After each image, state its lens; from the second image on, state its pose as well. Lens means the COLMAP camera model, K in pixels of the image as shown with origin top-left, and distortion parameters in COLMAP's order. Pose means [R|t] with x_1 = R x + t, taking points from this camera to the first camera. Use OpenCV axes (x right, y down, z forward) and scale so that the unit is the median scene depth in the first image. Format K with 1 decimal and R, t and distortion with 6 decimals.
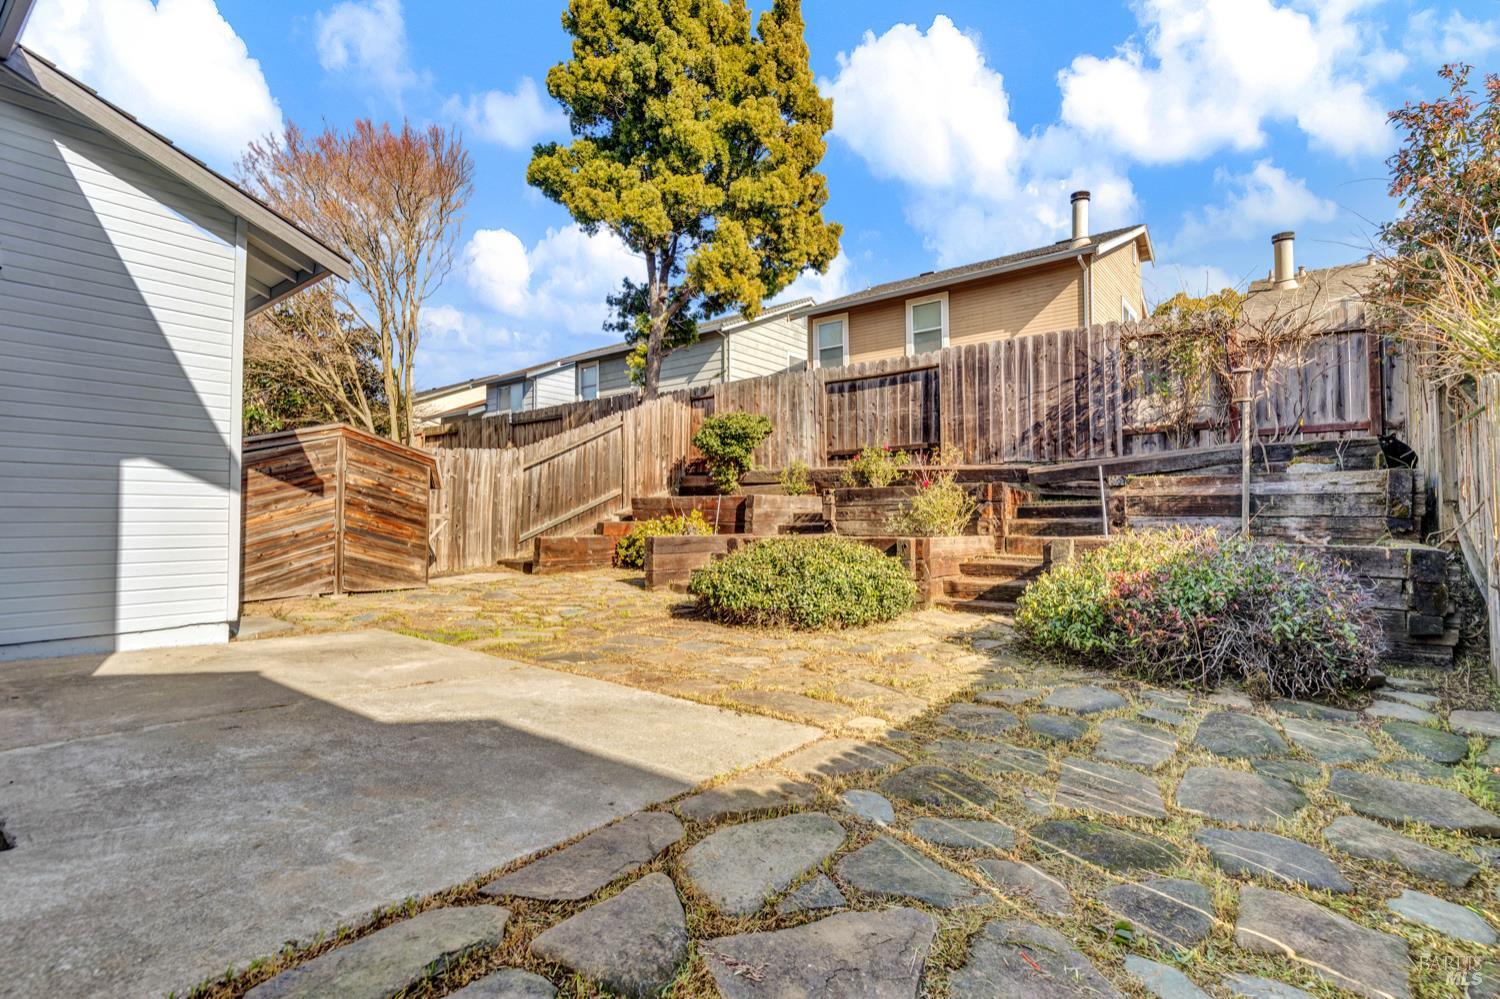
lens RADIAL K [[685.8, 0, 764.0], [0, 685.8, 503.4], [0, 0, 1]] dist [0.008723, 0.000933]
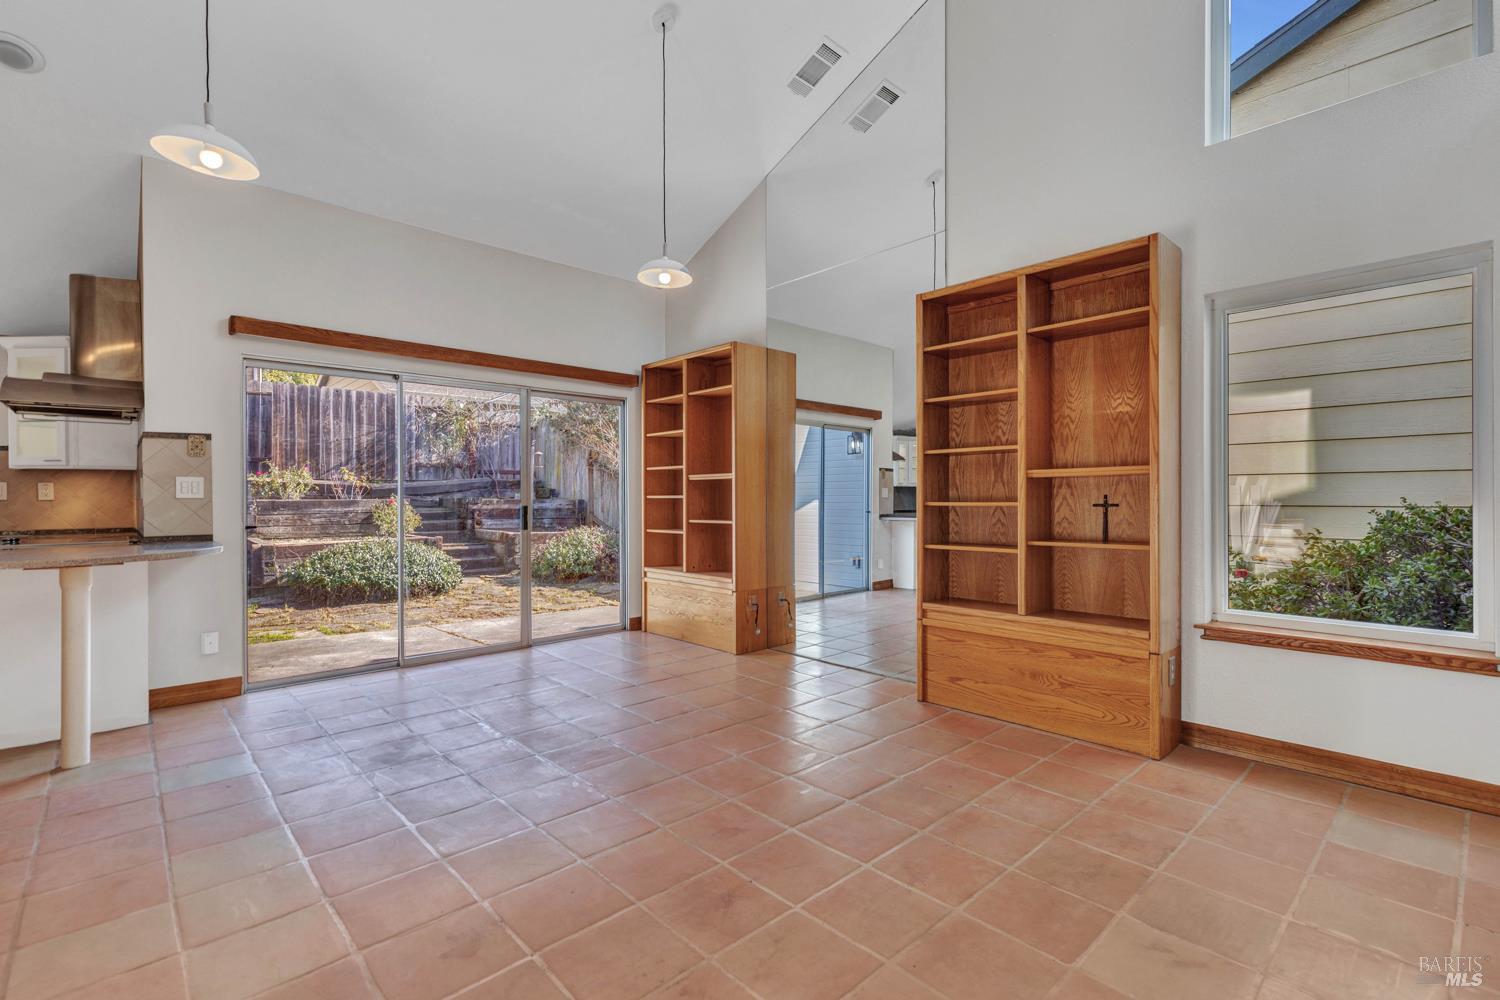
lens RADIAL K [[685.8, 0, 752.6], [0, 685.8, 520.6], [0, 0, 1]] dist [0.008723, 0.000933]
pose [[0.155554, -0.032168, 0.987303, -0.832328], [-0.020455, 0.999150, 0.035777, -0.040220], [-0.987616, -0.025761, 0.154764, -0.030881]]
